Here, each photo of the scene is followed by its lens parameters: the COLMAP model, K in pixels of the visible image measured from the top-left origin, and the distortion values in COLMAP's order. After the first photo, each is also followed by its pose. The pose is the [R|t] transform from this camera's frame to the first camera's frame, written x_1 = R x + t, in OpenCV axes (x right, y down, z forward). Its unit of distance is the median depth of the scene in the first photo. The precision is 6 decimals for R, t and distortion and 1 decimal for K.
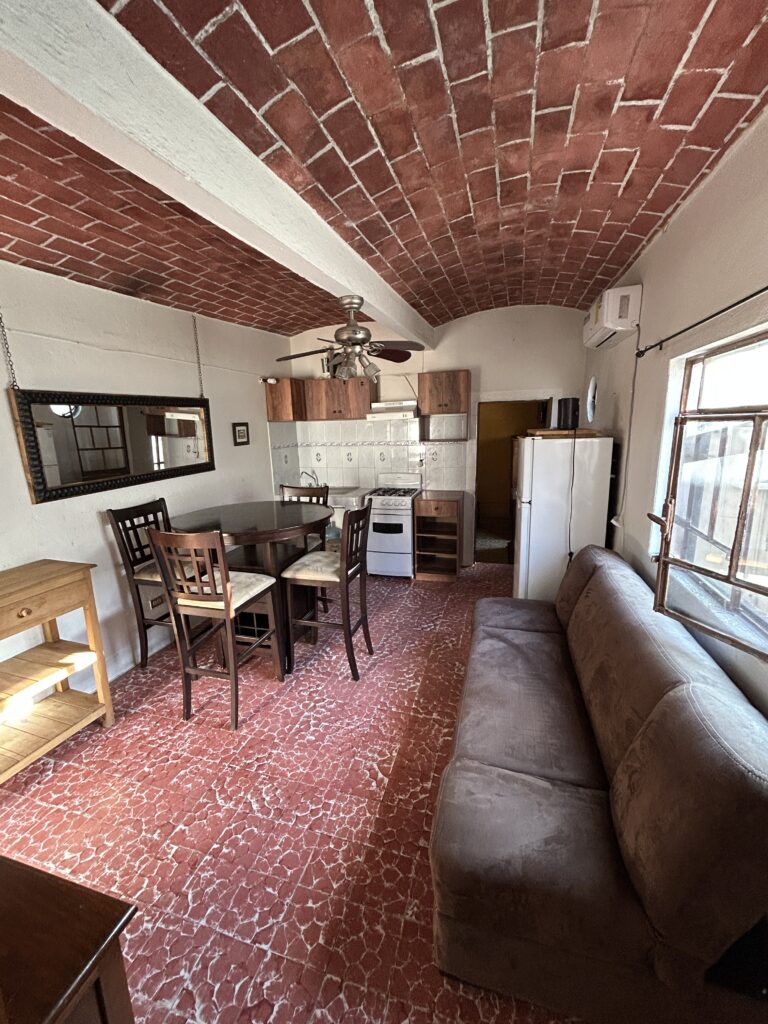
lens RADIAL K [[414.2, 0, 380.9], [0, 414.2, 510.4], [0, 0, 1]] dist [0.000368, 0.000001]
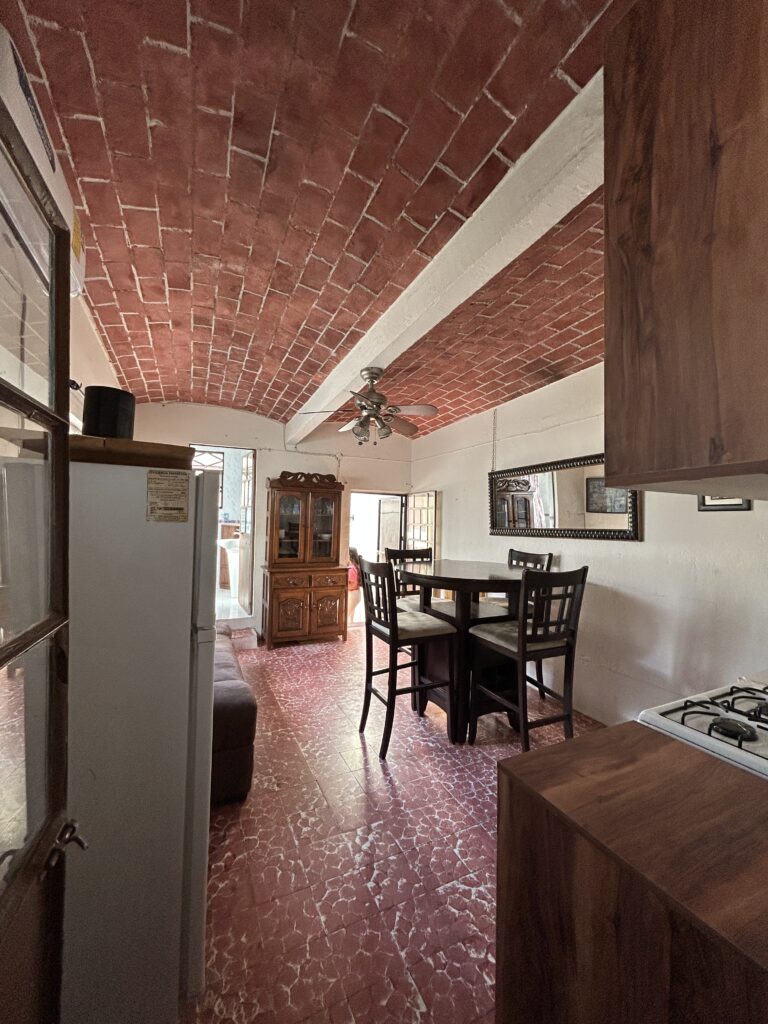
lens RADIAL K [[414.2, 0, 383.3], [0, 414.2, 509.5], [0, 0, 1]] dist [0.000368, 0.000001]
pose [[-0.743332, -0.001941, -0.668920, 0.682000], [-0.135281, 0.979769, 0.147487, -0.320823], [0.655100, 0.200124, -0.728556, 1.983227]]
